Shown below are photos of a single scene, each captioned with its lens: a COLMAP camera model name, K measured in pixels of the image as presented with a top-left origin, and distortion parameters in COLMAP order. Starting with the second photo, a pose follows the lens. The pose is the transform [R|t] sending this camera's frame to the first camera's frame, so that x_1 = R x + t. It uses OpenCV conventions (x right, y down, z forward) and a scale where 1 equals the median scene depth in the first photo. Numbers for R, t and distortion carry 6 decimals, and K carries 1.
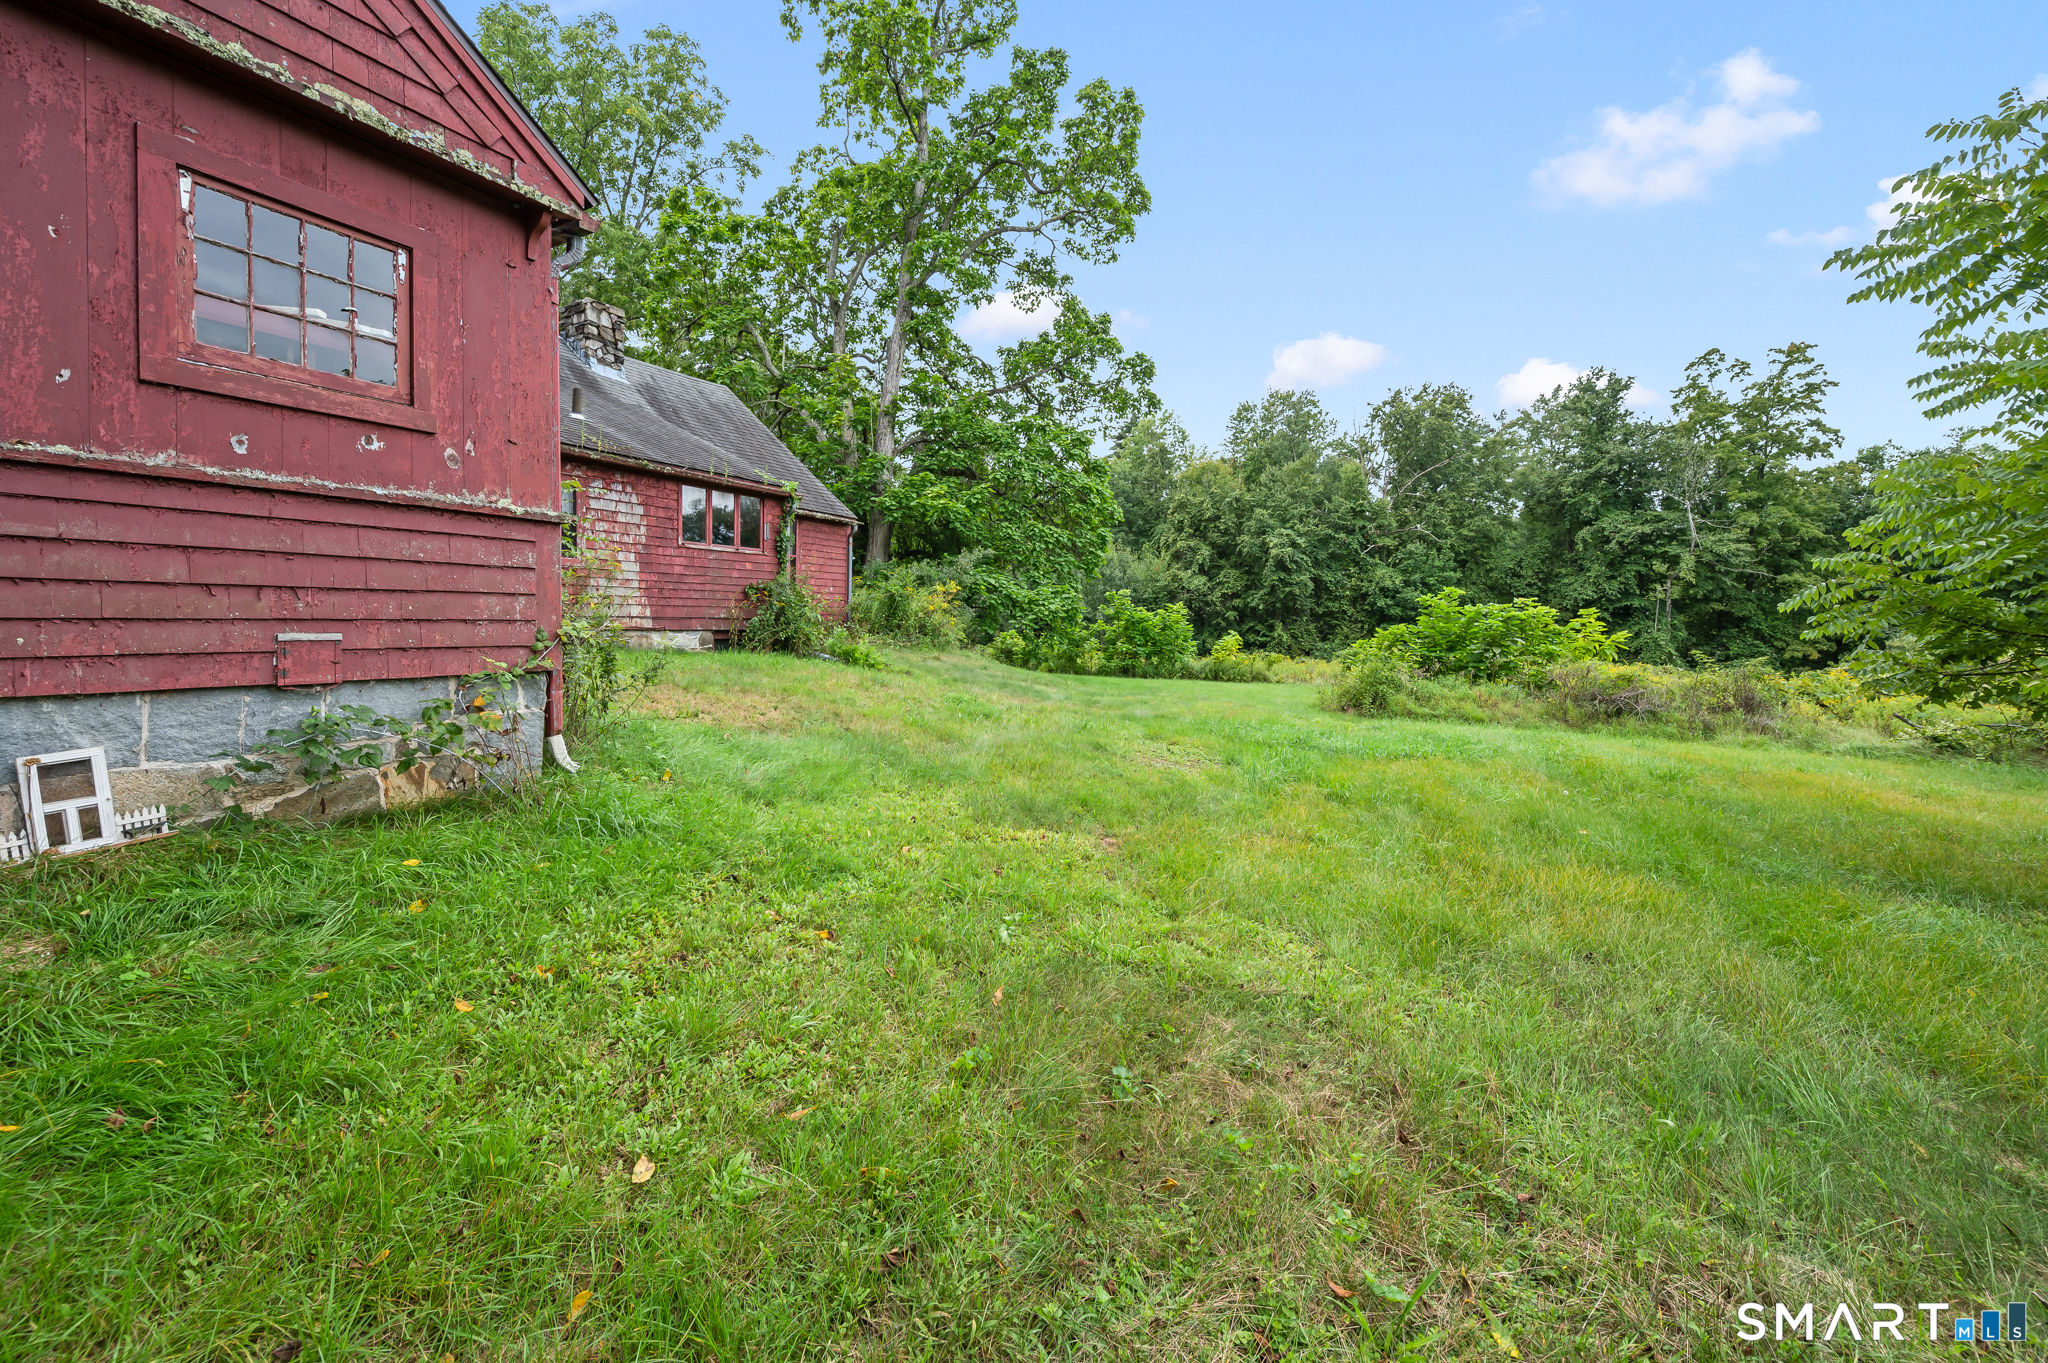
lens RADIAL K [[807.0, 0, 1052.9], [0, 807.0, 635.5], [0, 0, 1]] dist [0.002910, 0.000239]
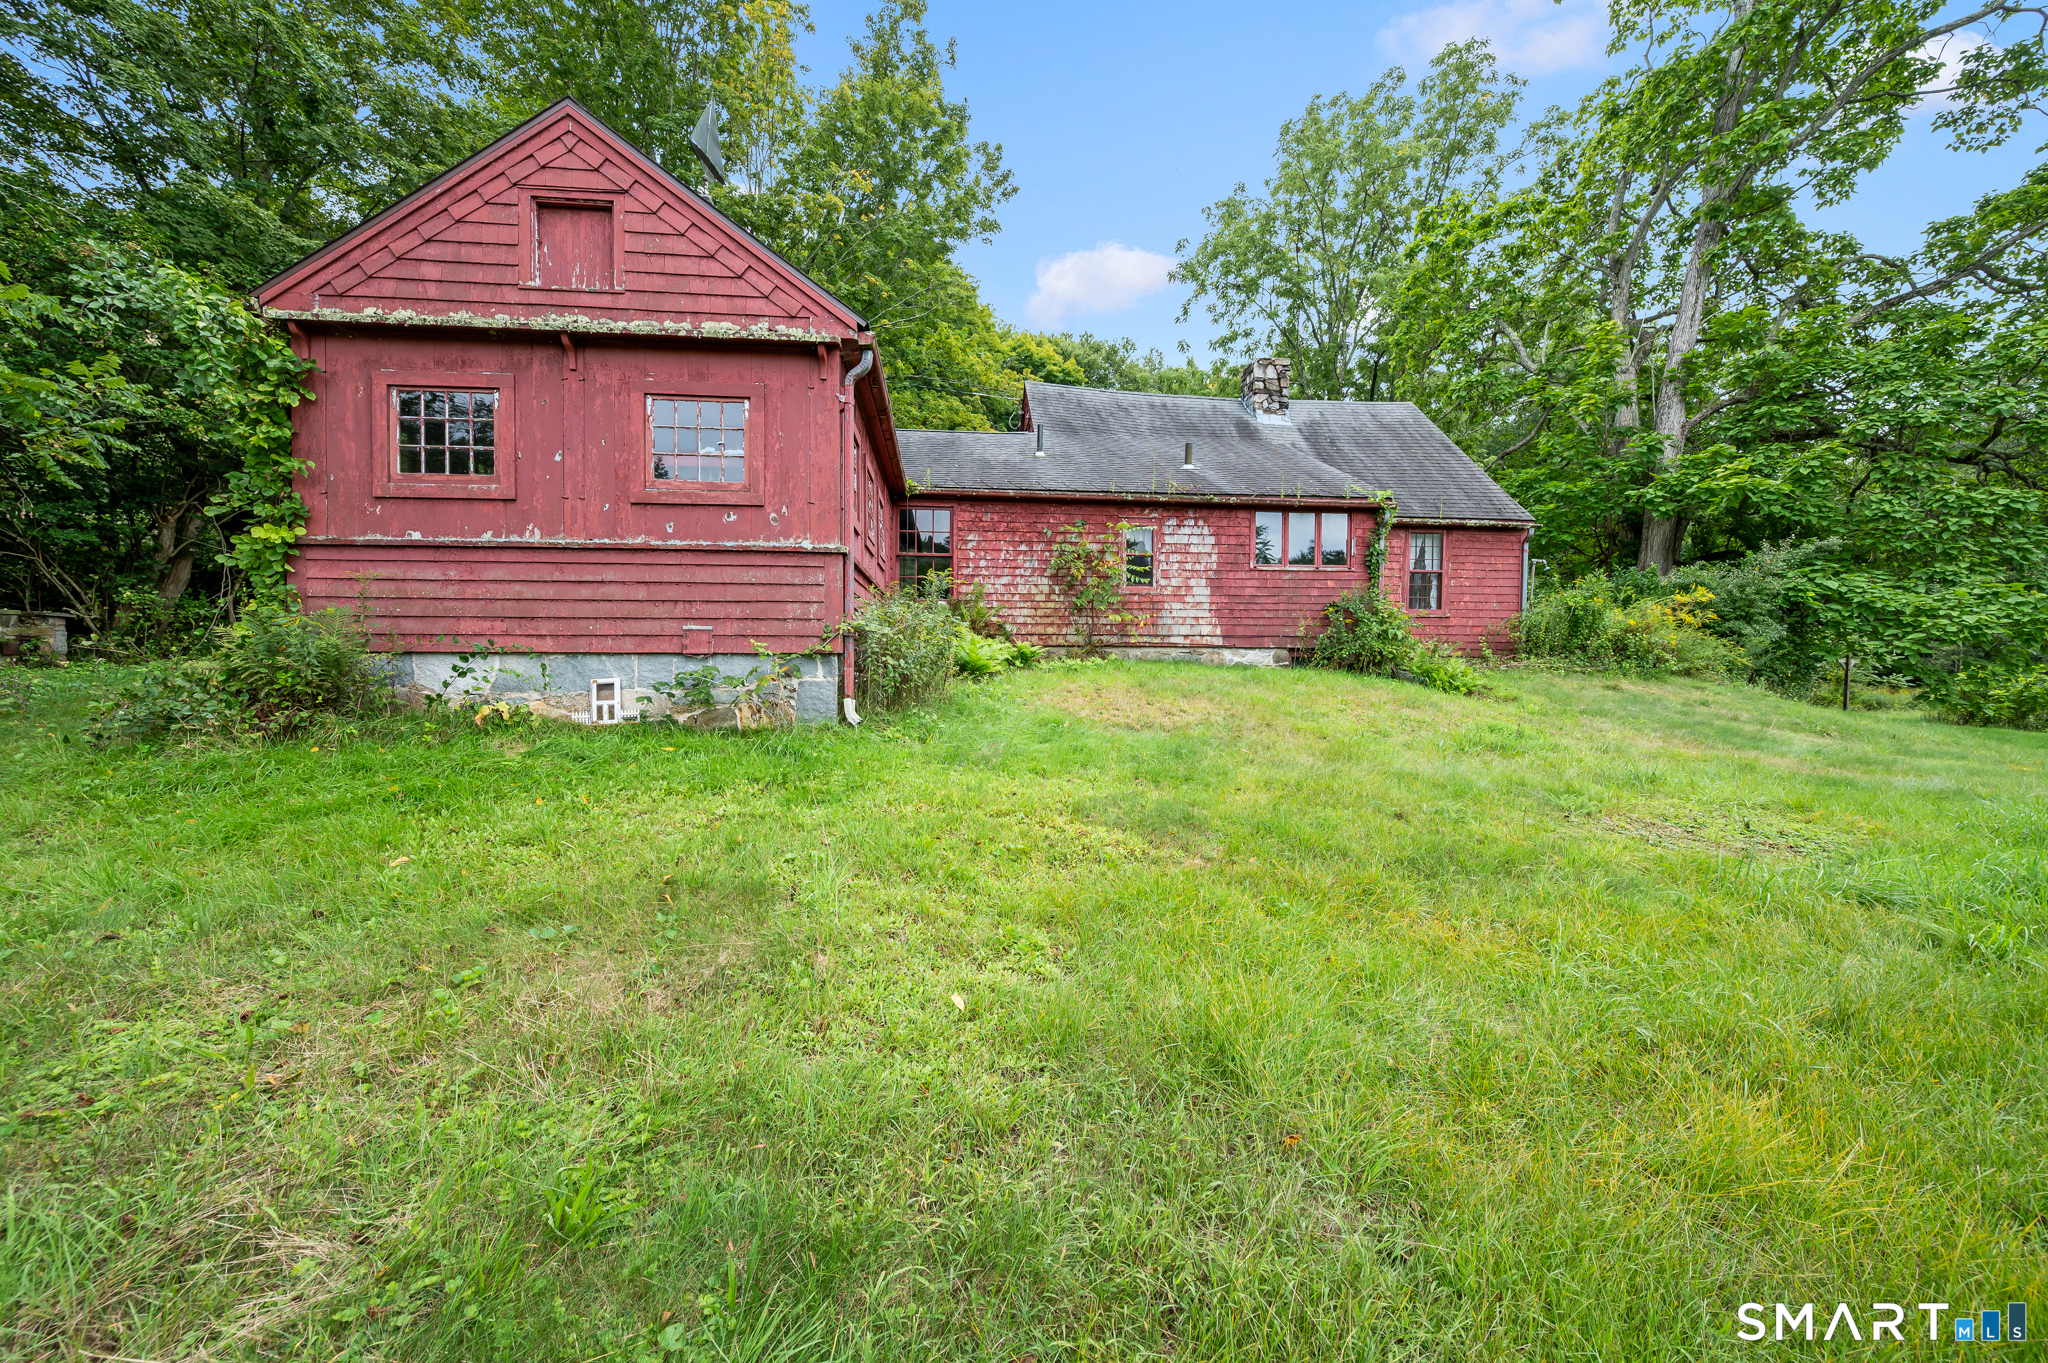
lens RADIAL K [[807.0, 0, 1025.5], [0, 807.0, 669.9], [0, 0, 1]] dist [0.002910, 0.000239]
pose [[0.570176, 0.012622, -0.821426, 0.216683], [-0.011663, 0.999906, 0.007269, 0.016200], [0.821440, 0.005436, 0.570269, 0.121398]]
